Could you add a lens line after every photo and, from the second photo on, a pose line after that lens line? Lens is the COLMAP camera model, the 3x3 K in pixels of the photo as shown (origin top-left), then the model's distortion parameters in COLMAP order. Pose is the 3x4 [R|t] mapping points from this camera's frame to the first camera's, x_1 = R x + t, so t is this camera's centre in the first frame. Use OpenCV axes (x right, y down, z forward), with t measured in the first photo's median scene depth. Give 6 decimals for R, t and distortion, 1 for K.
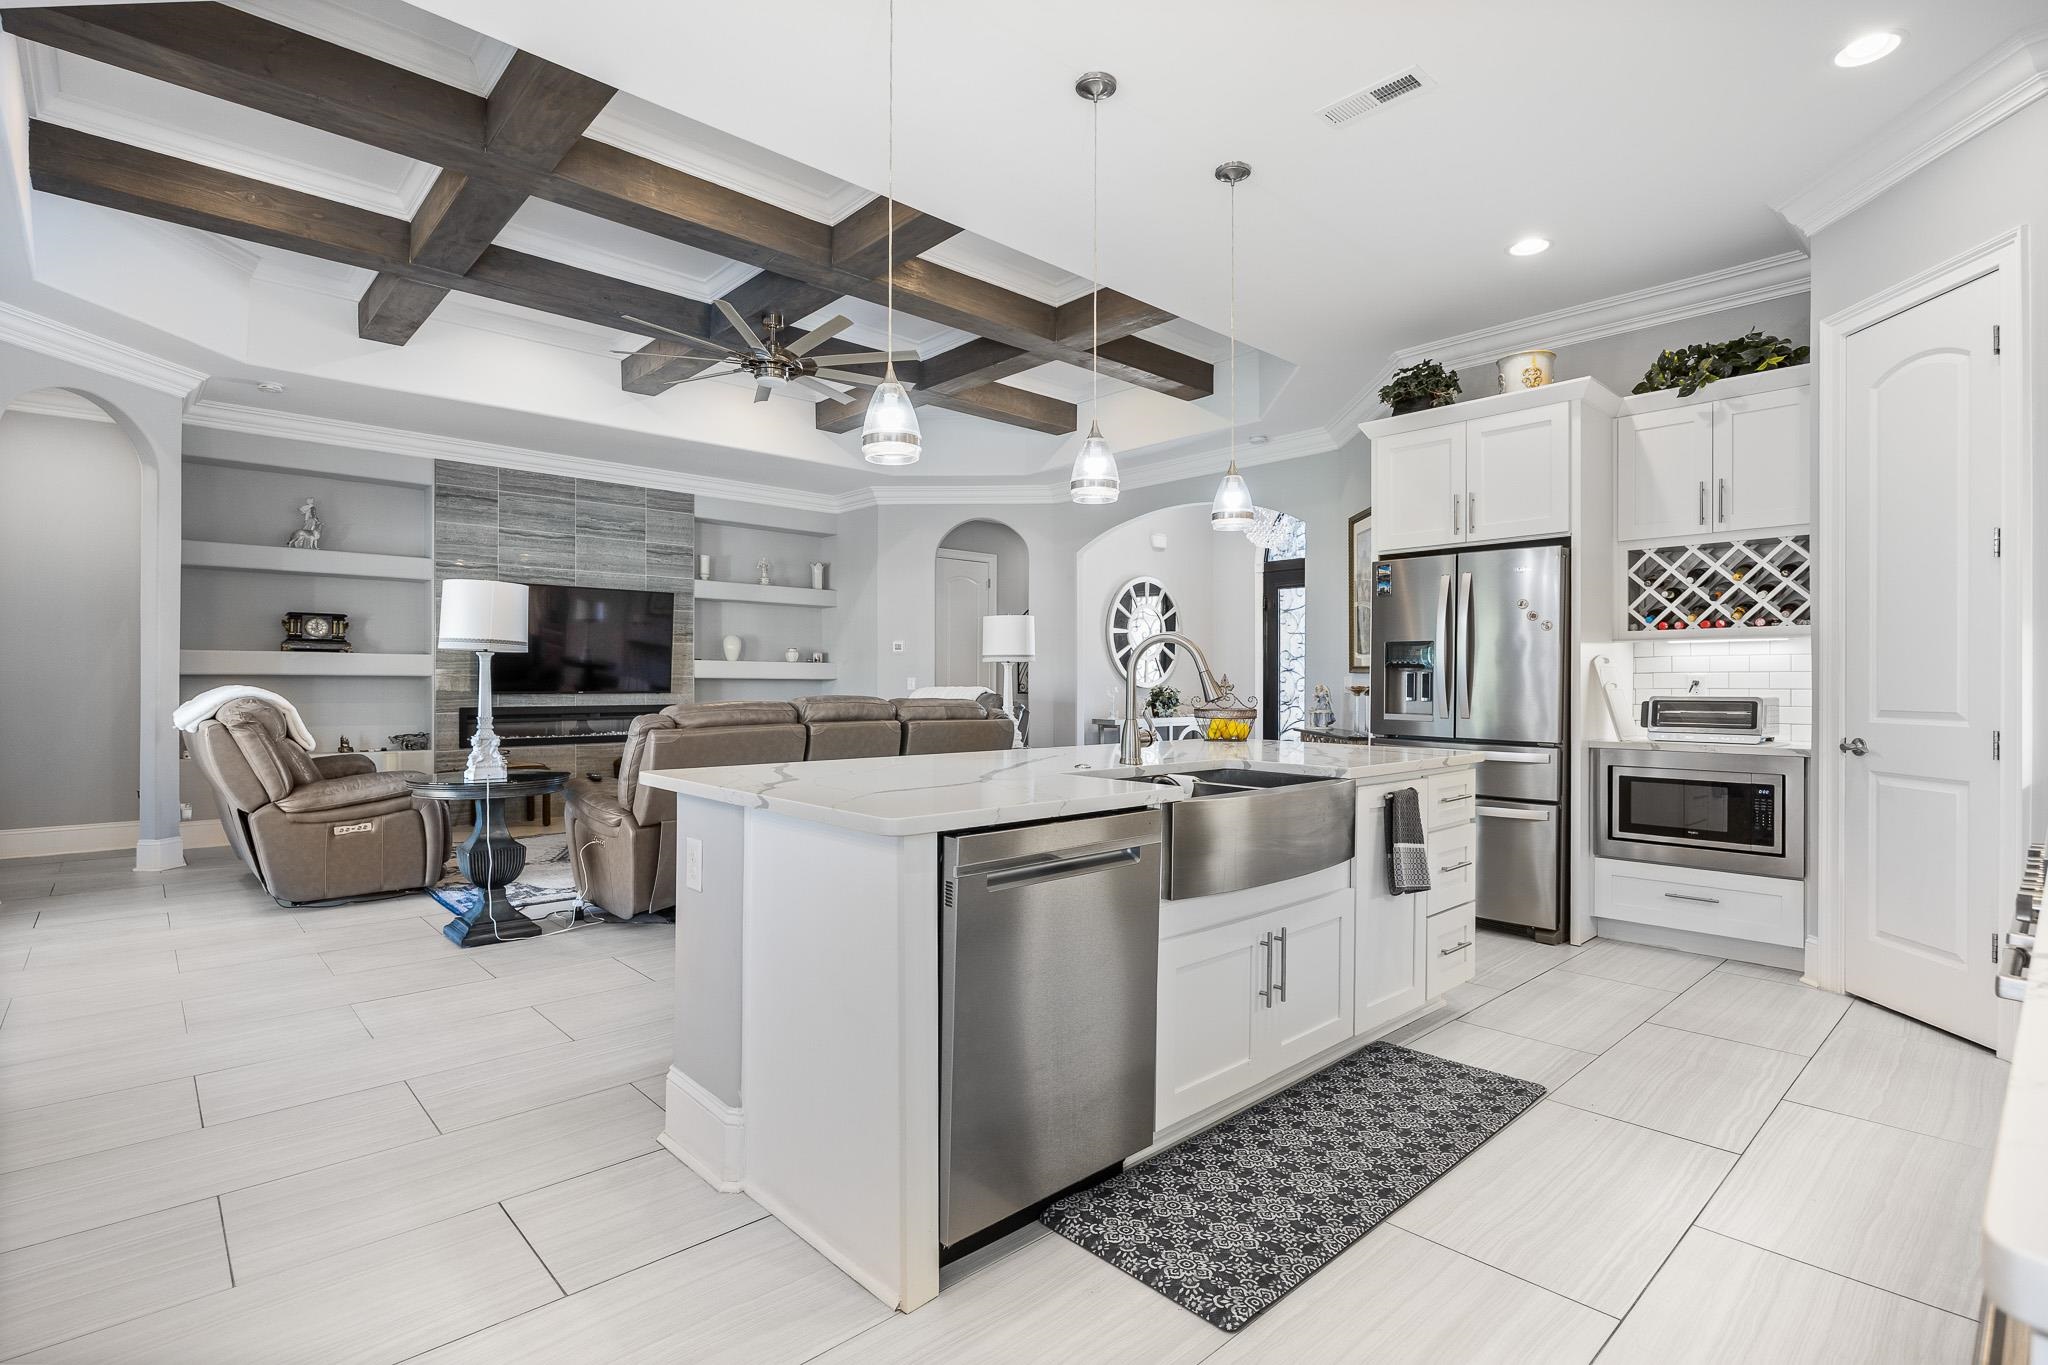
lens RADIAL K [[986.2, 0, 1024.0], [0, 986.2, 682.5], [0, 0, 1]] dist [-0.000536, -0.000546]
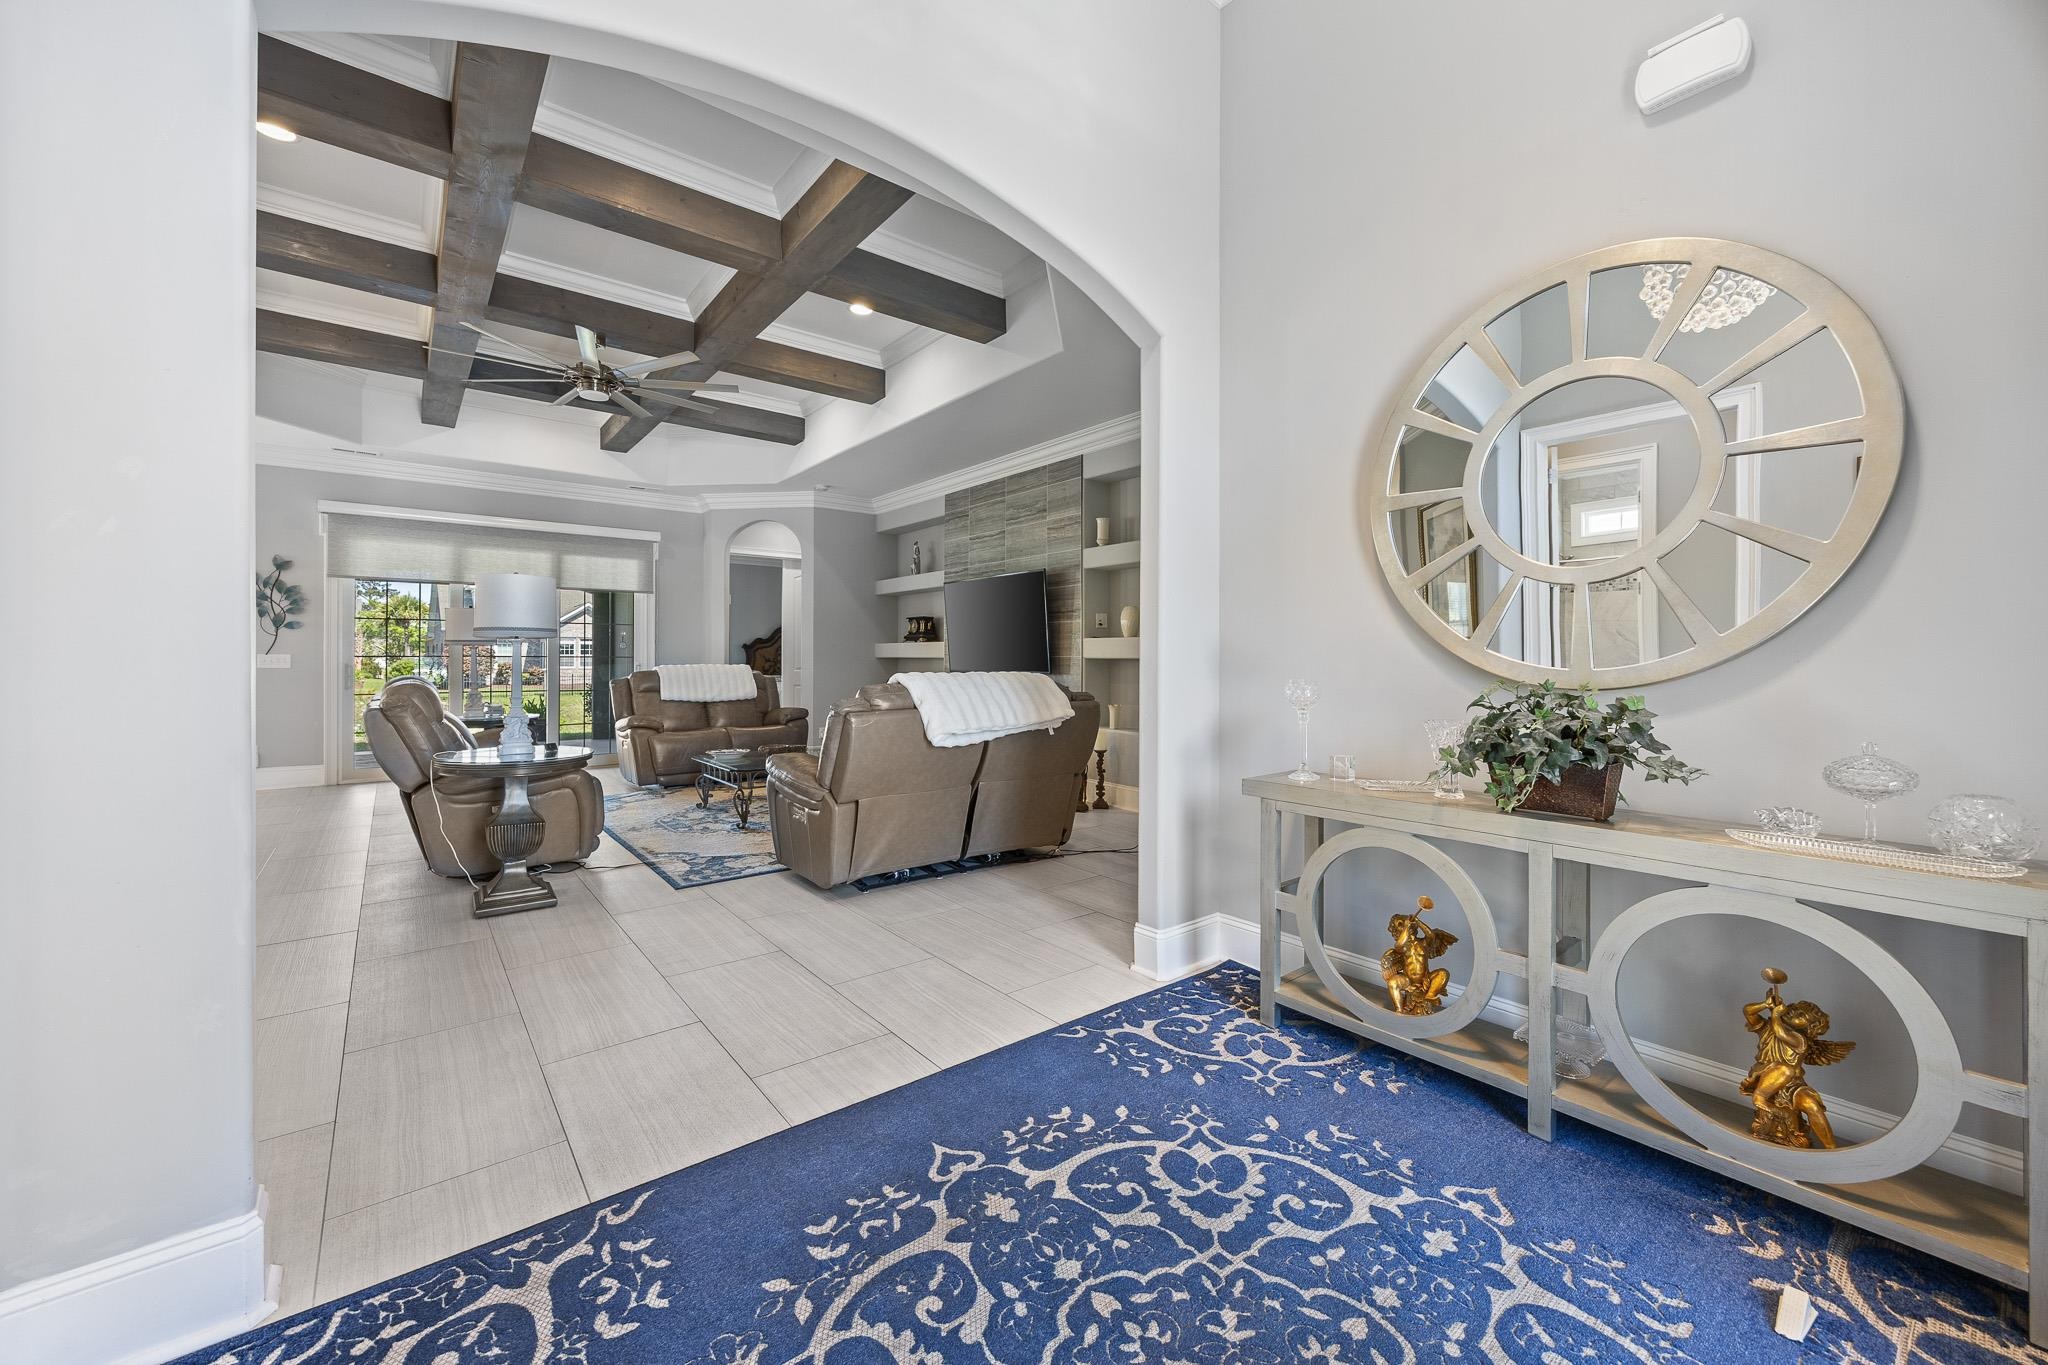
lens RADIAL K [[774.2, 0, 1018.8], [0, 774.2, 656.0], [0, 0, 1]] dist [-0.000917, -0.000047]
pose [[-0.067193, -0.005785, -0.997723, 0.769045], [0.000128, 0.999983, -0.005806, -0.003584], [0.997740, -0.000518, -0.067192, 2.021275]]
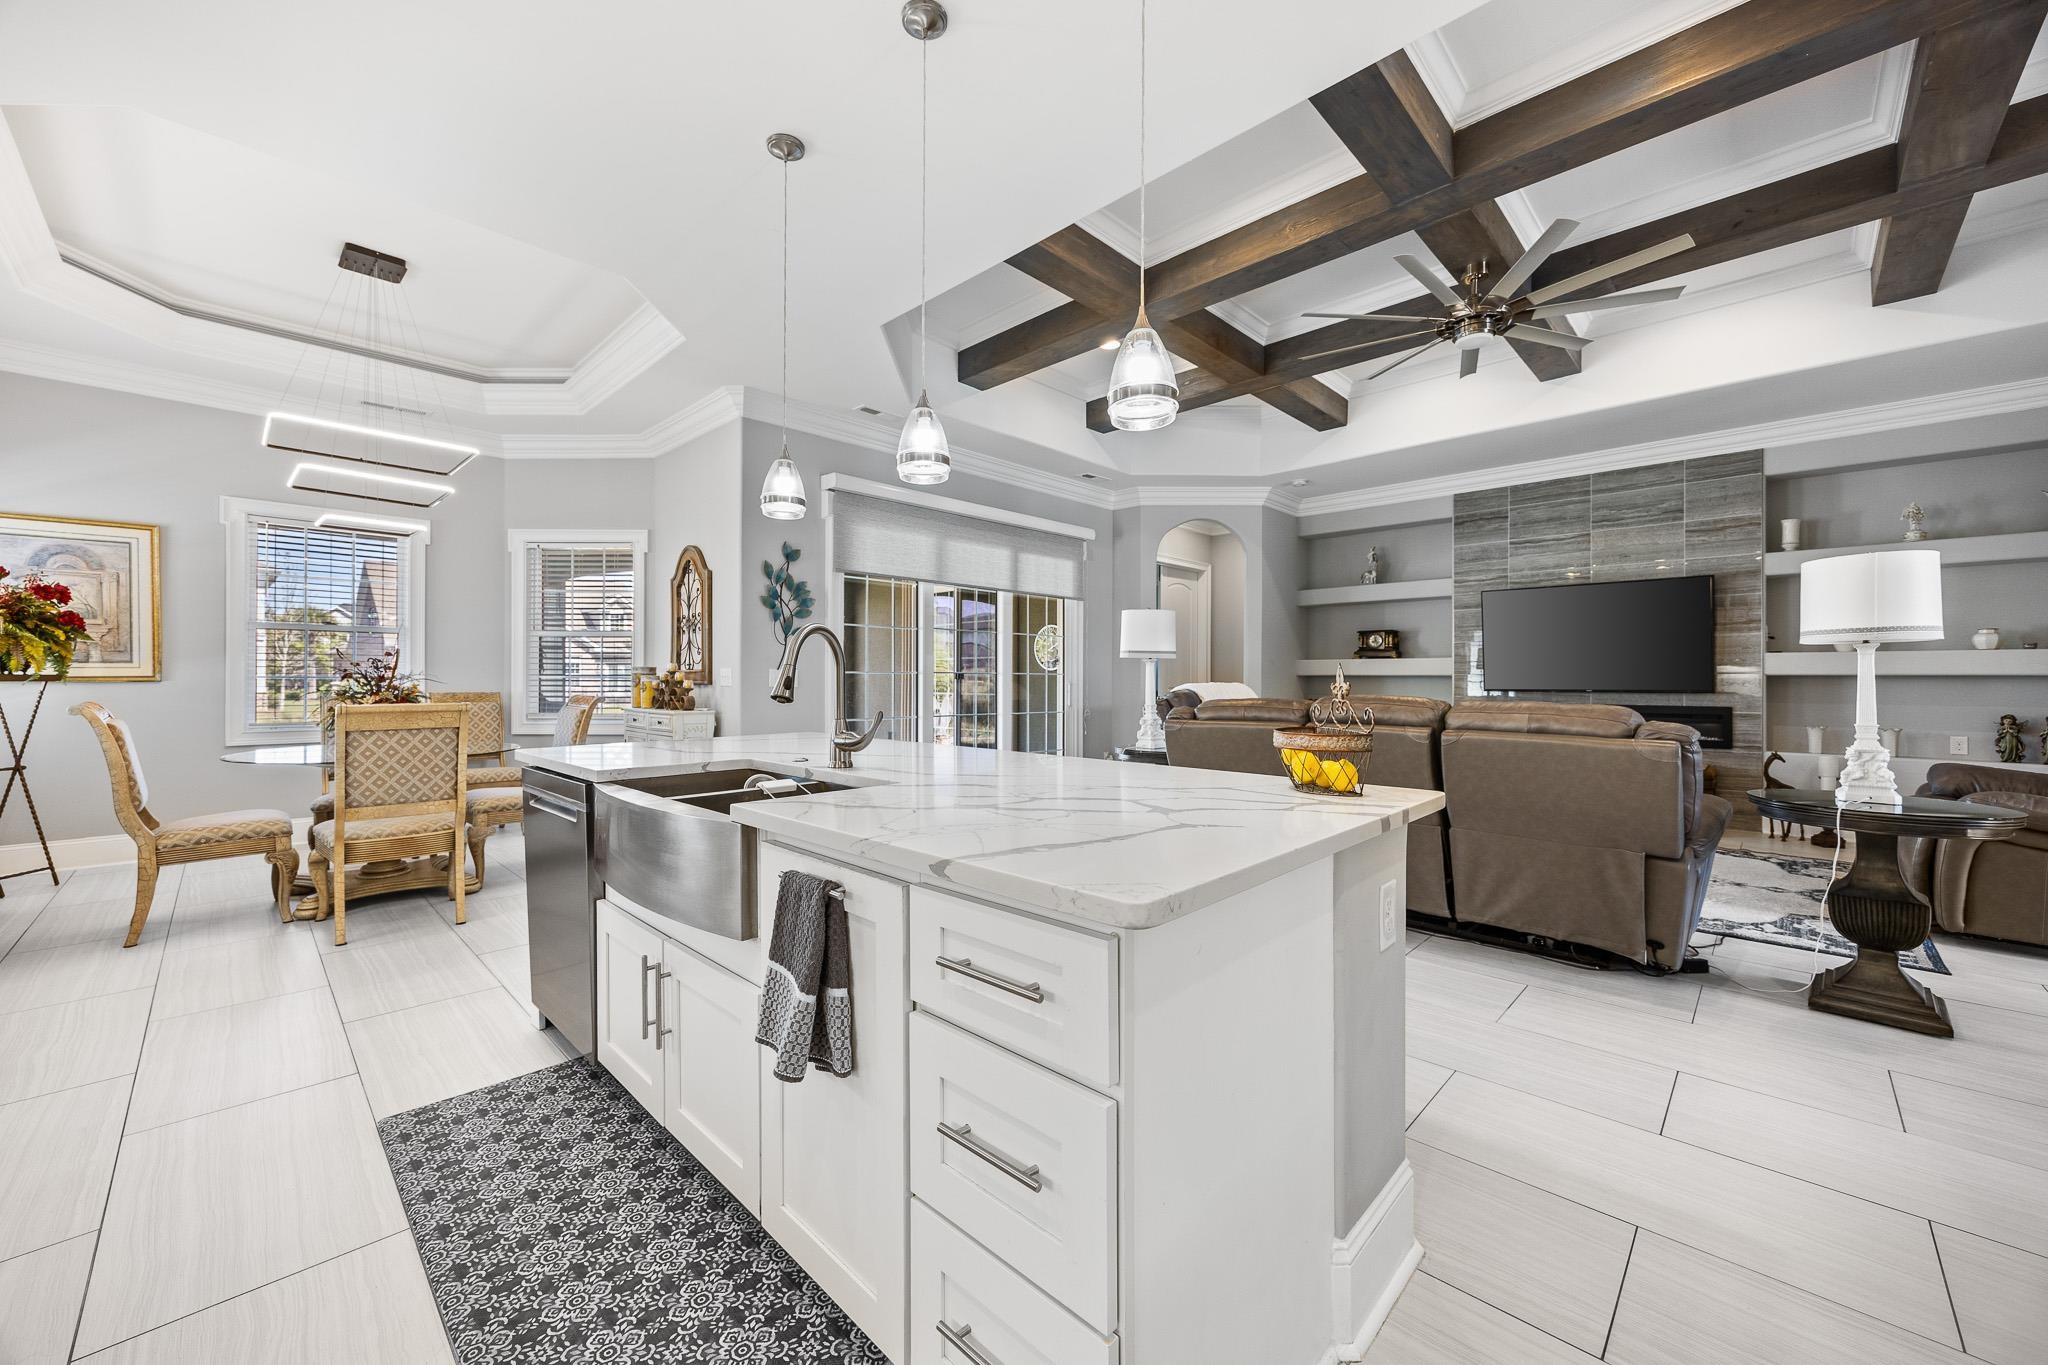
lens RADIAL K [[775.2, 0, 1024.0], [0, 775.2, 682.5], [0, 0, 1]] dist [-0.001148, 0.000169]
pose [[0.052179, 0.001478, -0.998637, 0.548336], [-0.000690, 0.999999, 0.001444, 0.001897], [0.998637, 0.000613, 0.052180, 0.738566]]
